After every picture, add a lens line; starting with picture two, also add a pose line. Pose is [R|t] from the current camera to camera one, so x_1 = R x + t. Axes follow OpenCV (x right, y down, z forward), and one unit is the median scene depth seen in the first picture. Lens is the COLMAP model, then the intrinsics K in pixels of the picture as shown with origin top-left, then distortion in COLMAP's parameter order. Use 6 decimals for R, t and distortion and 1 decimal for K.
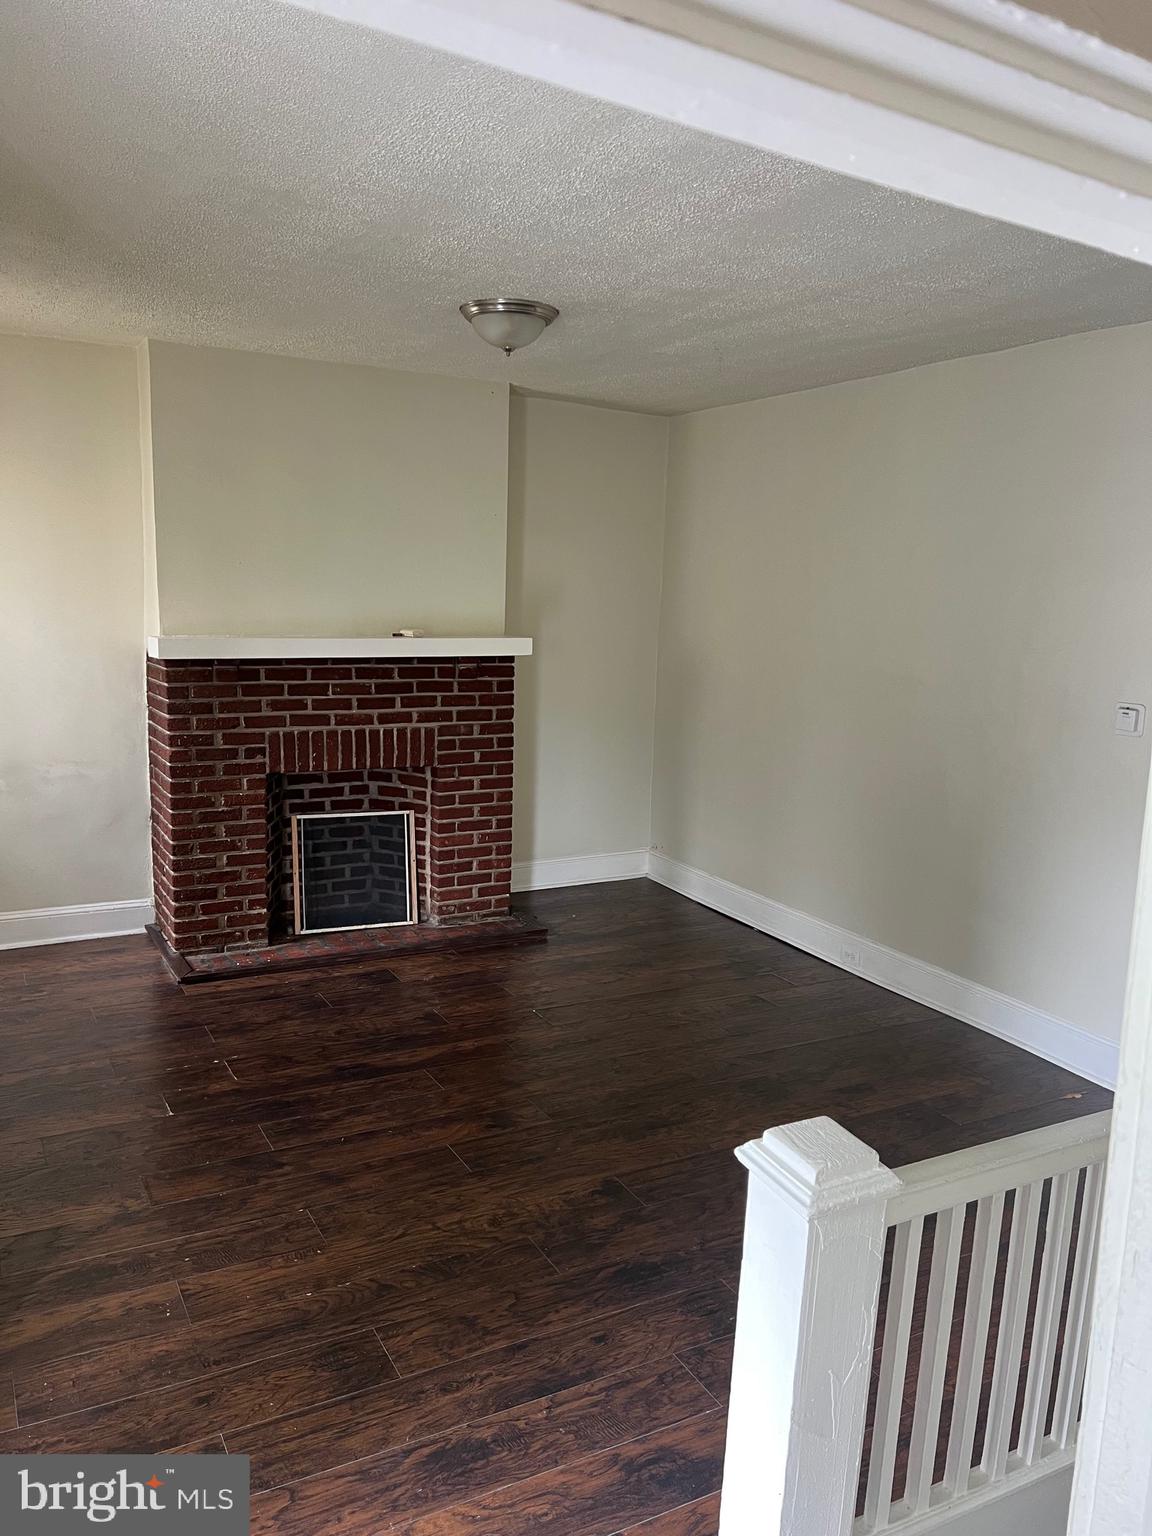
lens RADIAL K [[1162.2, 0, 576.0], [0, 1162.2, 768.0], [0, 0, 1]] dist [0.045166, -0.062582]
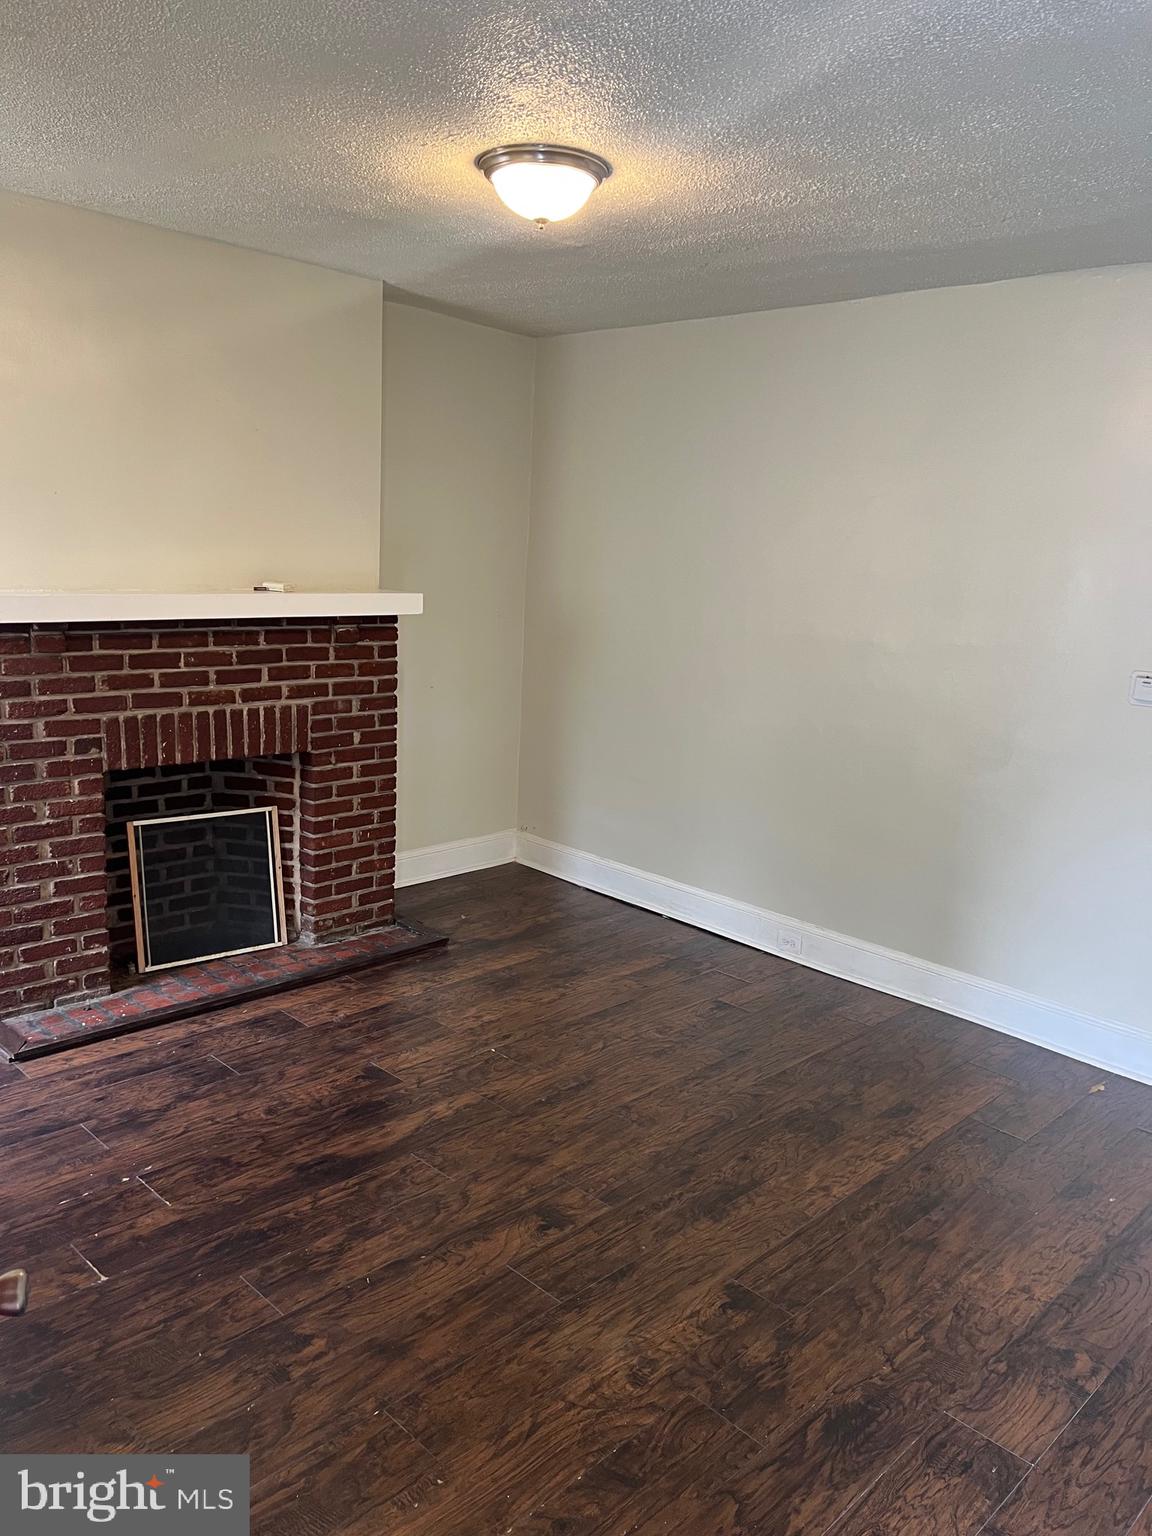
lens RADIAL K [[1162.2, 0, 576.0], [0, 1162.2, 768.0], [0, 0, 1]] dist [0.045166, -0.062582]
pose [[0.960350, -0.039927, 0.275922, -0.171246], [0.027742, 0.998466, 0.047925, -0.024836], [-0.277412, -0.038371, 0.959985, 0.170352]]
